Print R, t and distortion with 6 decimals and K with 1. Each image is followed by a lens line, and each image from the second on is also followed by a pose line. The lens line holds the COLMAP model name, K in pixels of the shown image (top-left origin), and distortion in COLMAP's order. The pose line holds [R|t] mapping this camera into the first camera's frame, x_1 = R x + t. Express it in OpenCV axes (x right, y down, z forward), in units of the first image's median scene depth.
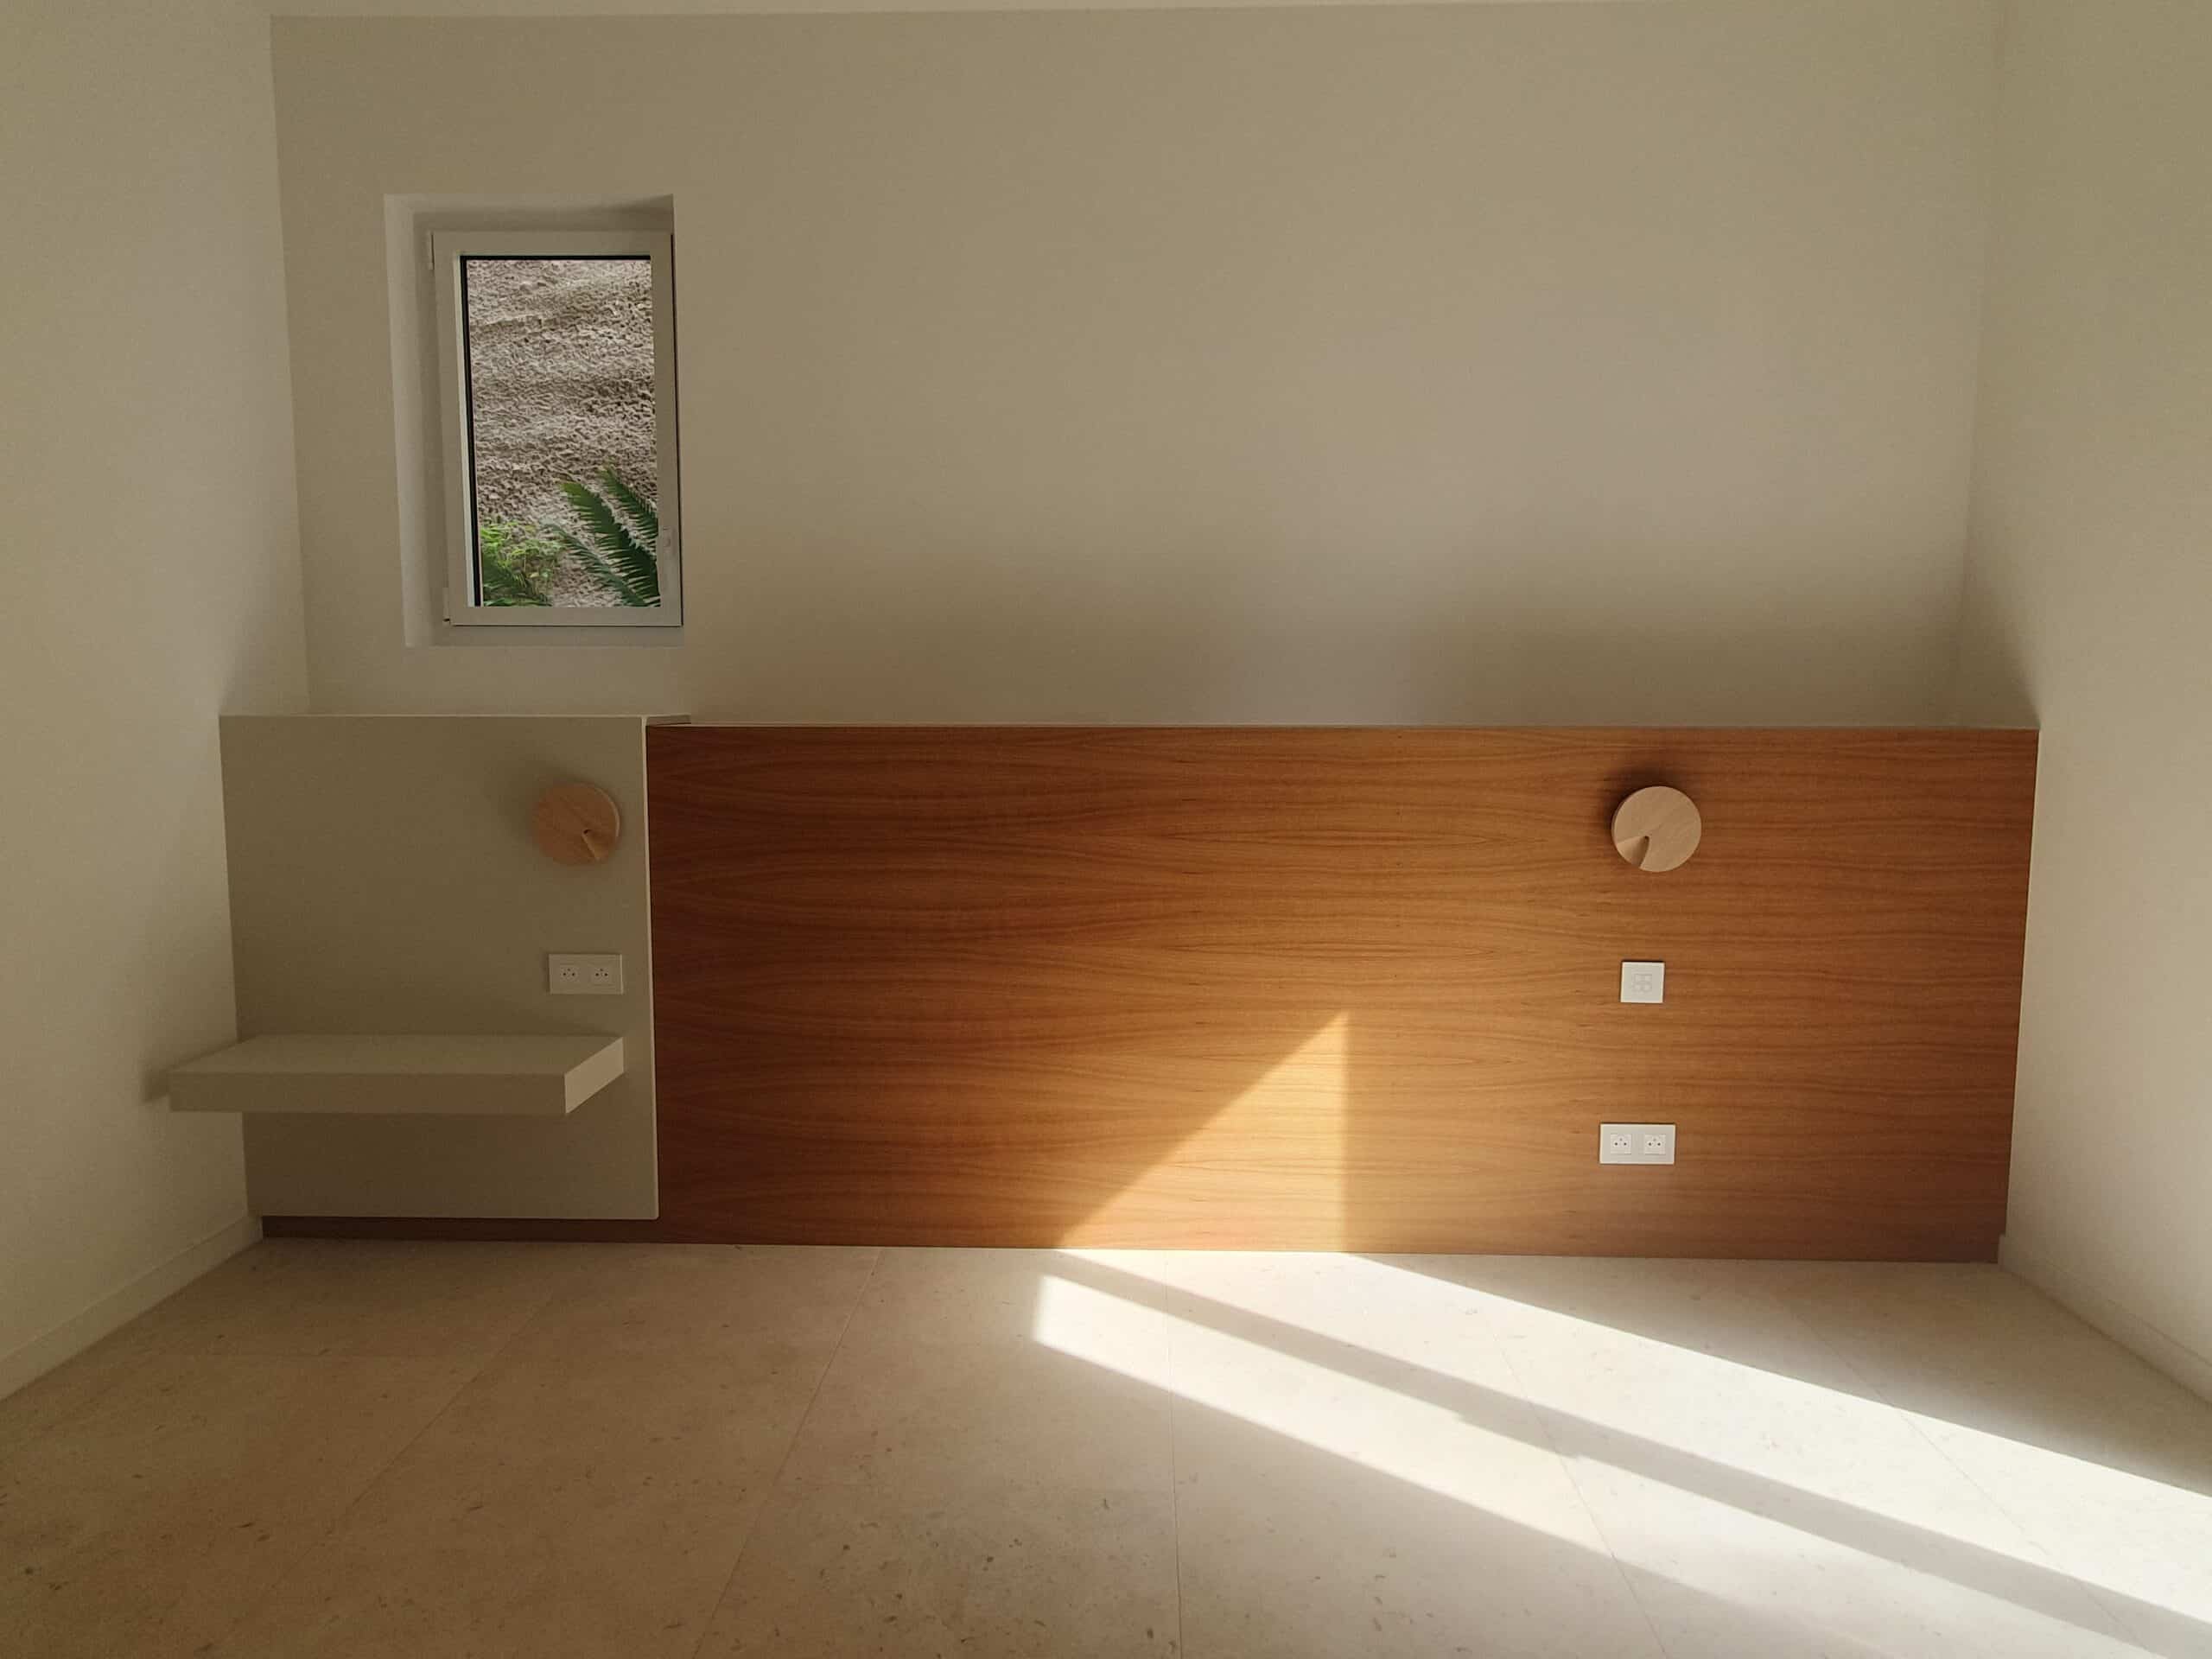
lens RADIAL K [[1409.8, 0, 1105.6], [0, 1409.8, 829.0], [0, 0, 1]] dist [-0.005031, -0.000165]
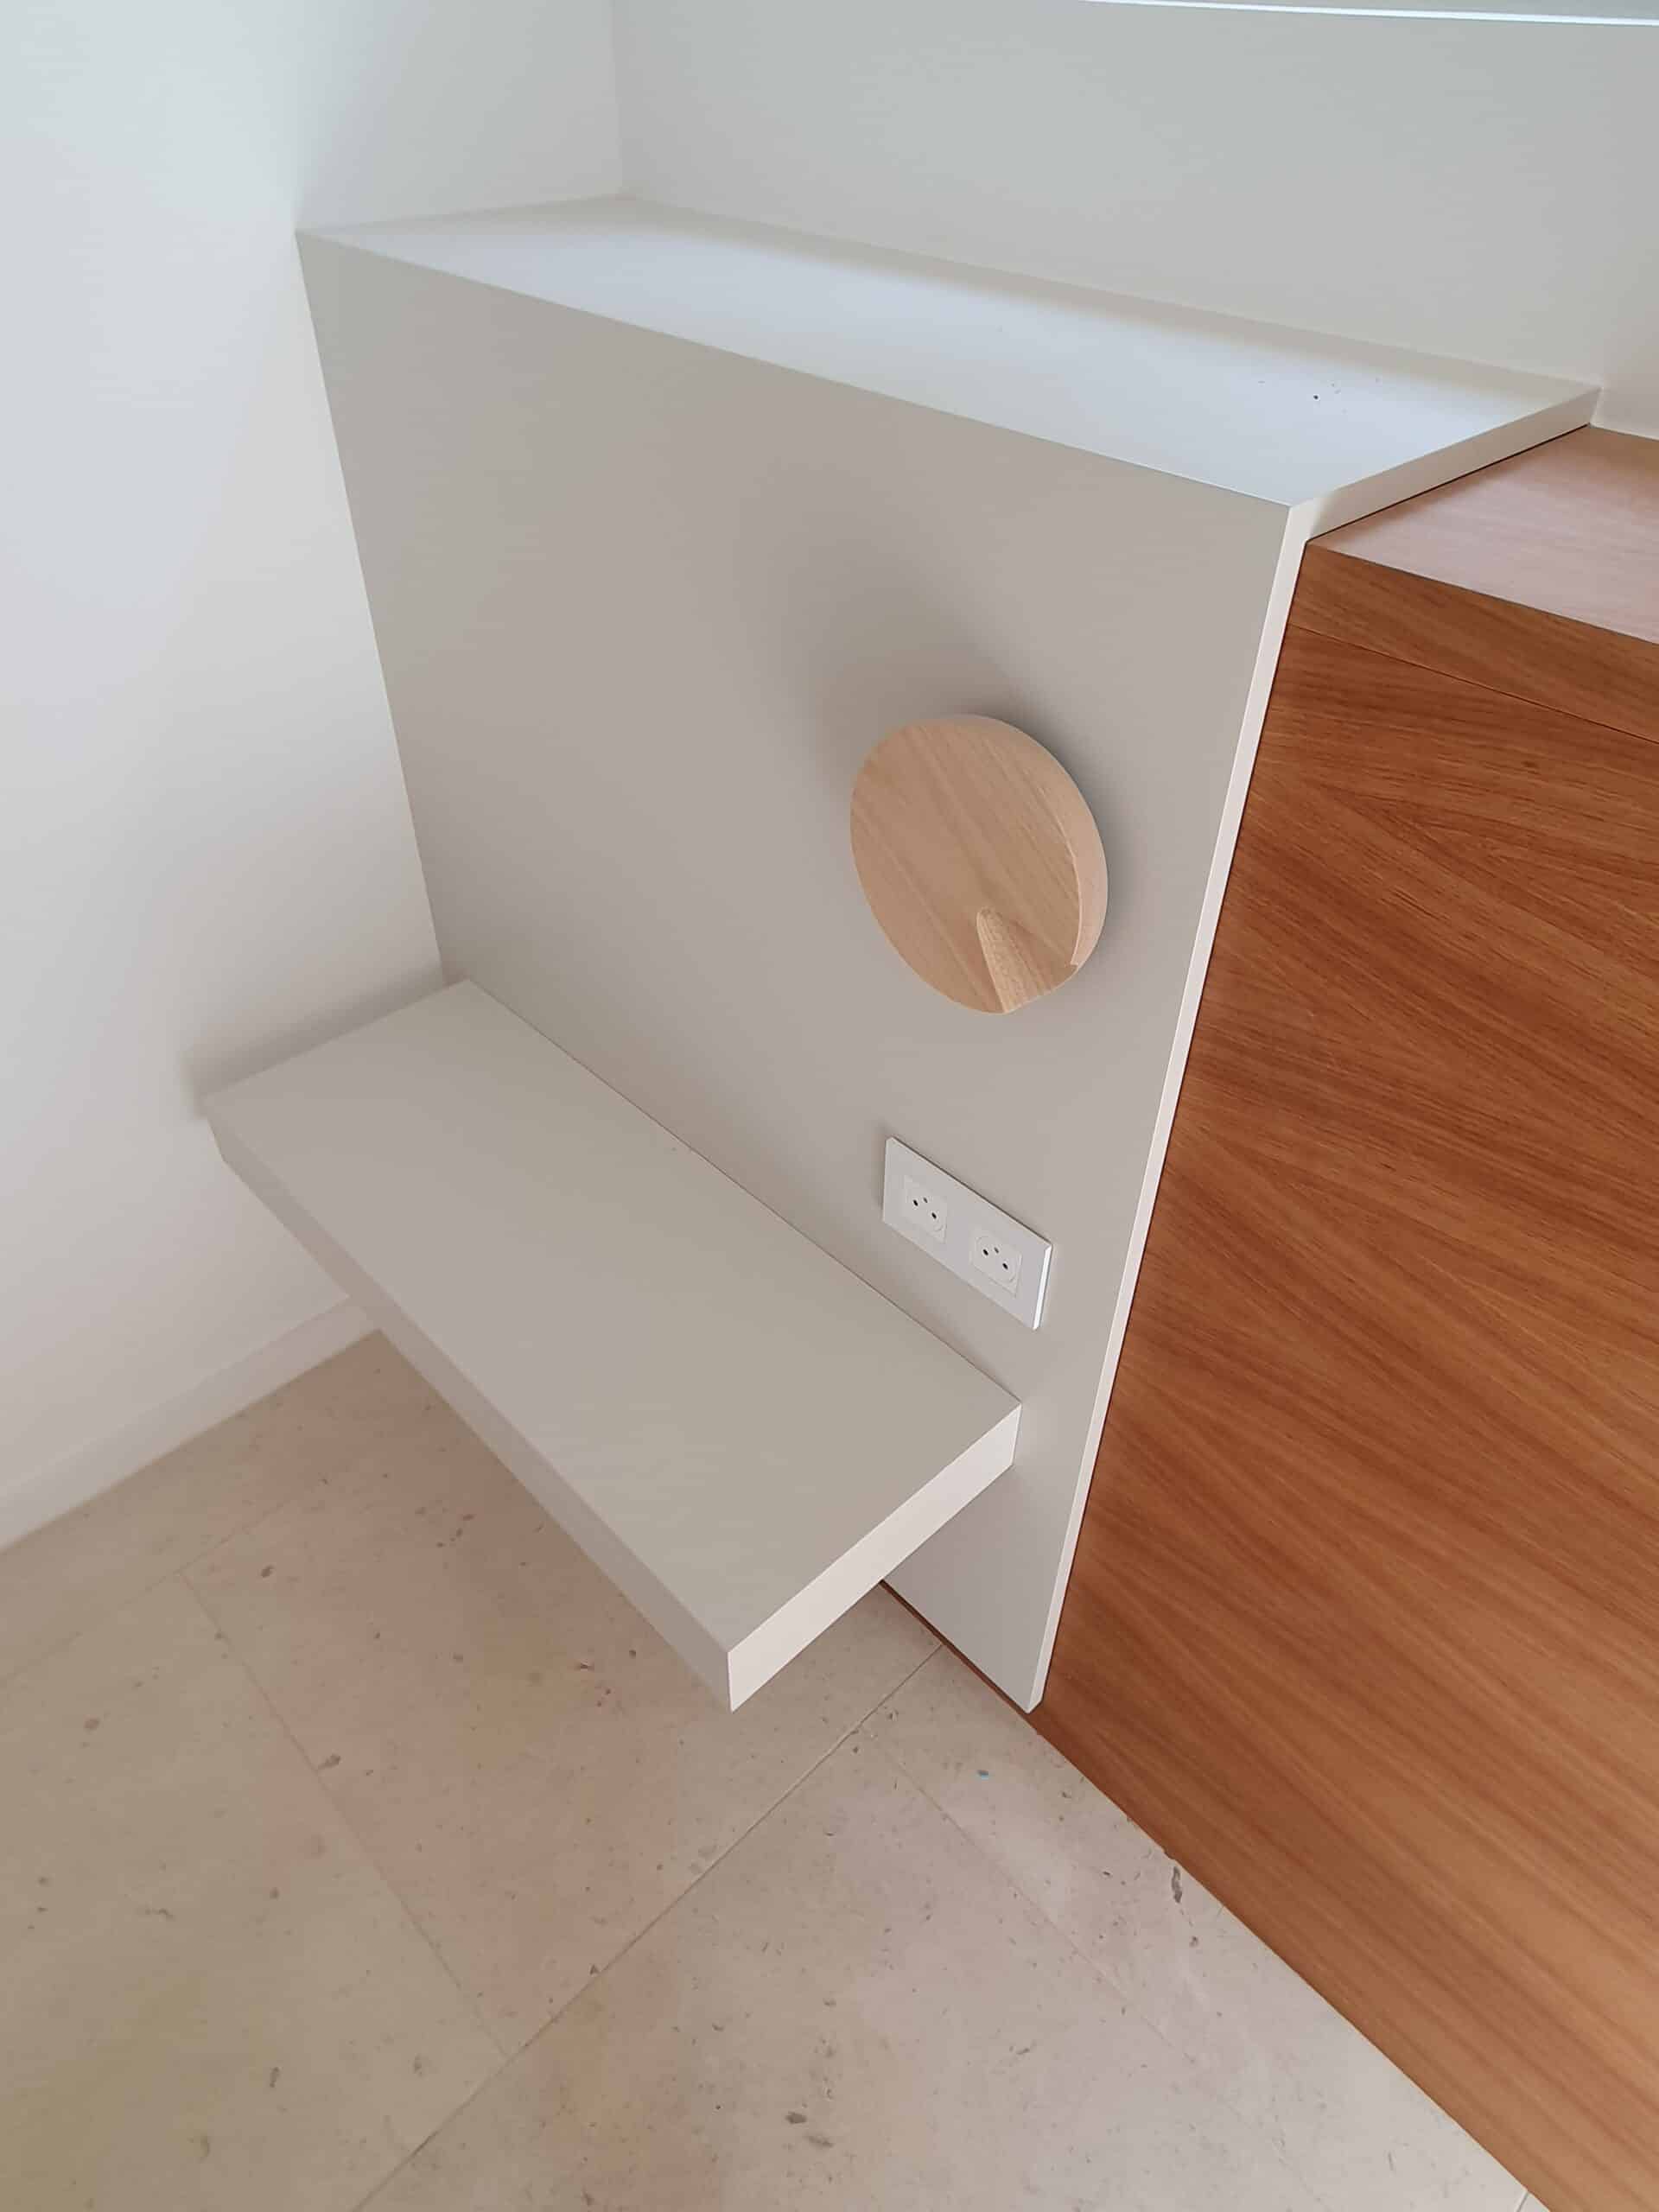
lens RADIAL K [[1409.8, 0, 827.4], [0, 1409.8, 1103.5], [0, 0, 1]] dist [-0.005031, -0.000165]
pose [[0.715920, 0.453328, -0.530992, -0.223701], [-0.077974, 0.807691, 0.584427, -0.123904], [0.693815, -0.376999, 0.613590, 0.781592]]
